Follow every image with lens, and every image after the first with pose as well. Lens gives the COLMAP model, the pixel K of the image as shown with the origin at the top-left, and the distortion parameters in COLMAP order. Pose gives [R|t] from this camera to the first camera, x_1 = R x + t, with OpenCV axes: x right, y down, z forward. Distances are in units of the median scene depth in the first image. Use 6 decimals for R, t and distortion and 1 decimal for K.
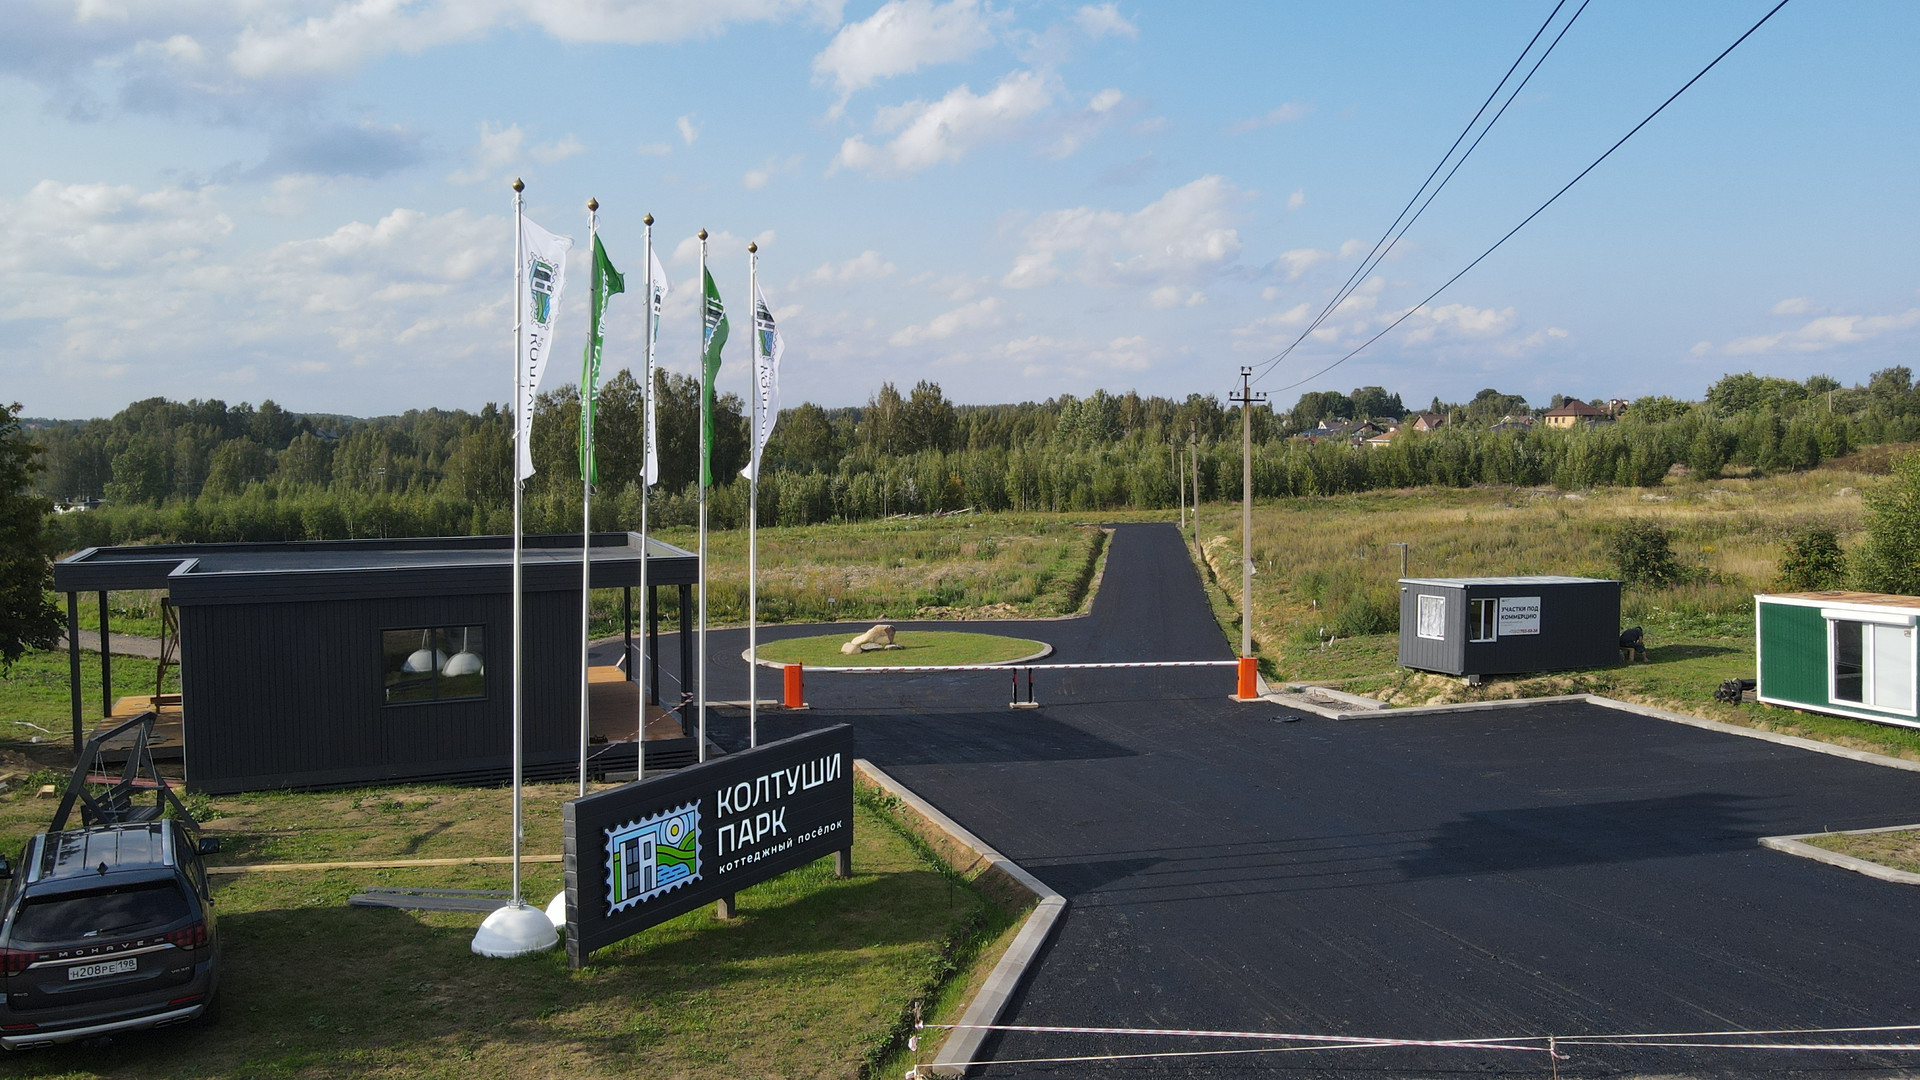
lens RADIAL K [[1418.2, 0, 960.0], [0, 1418.2, 540.0], [0, 0, 1]] dist [0.000612, 0.006183]
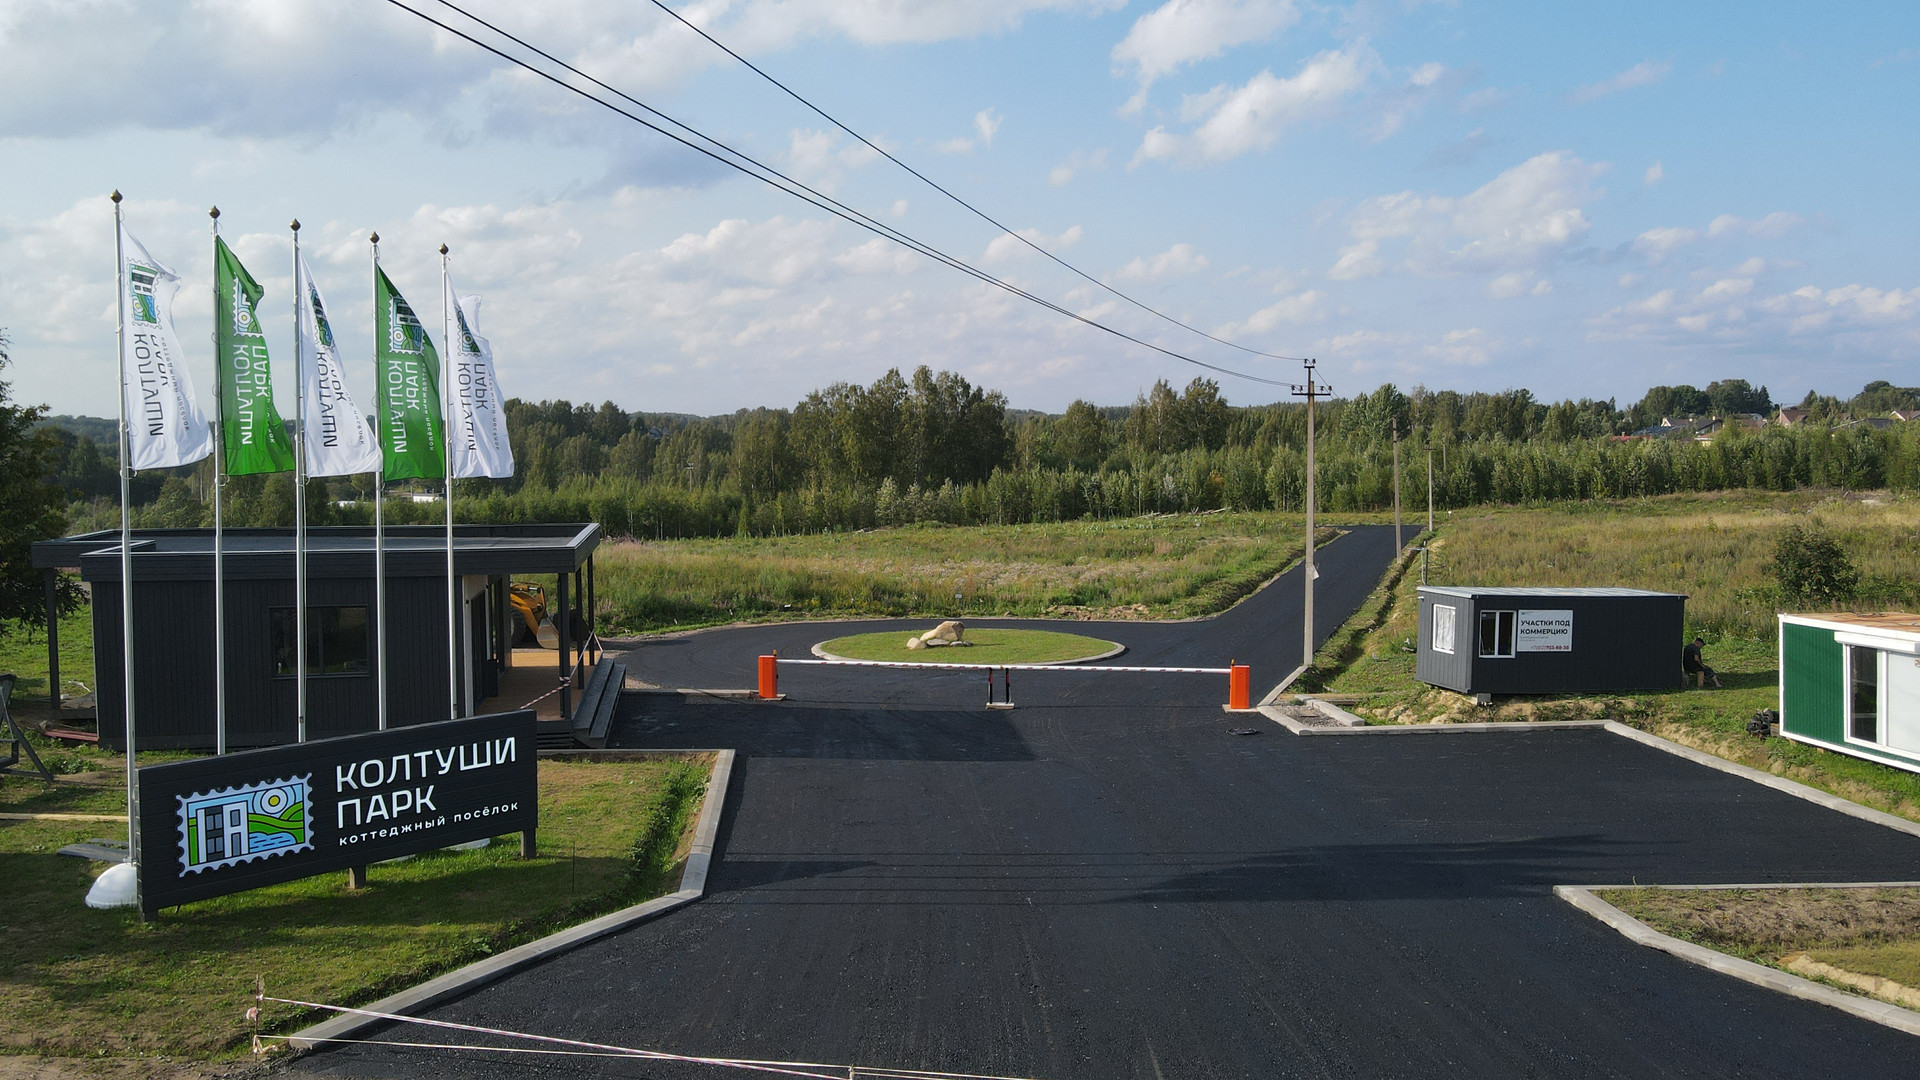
lens RADIAL K [[1424.3, 0, 960.0], [0, 1424.3, 540.0], [0, 0, 1]] dist [0.007036, 0.032966]
pose [[0.975811, 0.016866, -0.217962, 0.226690], [-0.016641, 0.999857, 0.002870, -0.000640], [0.217980, 0.000826, 0.975953, 0.029964]]
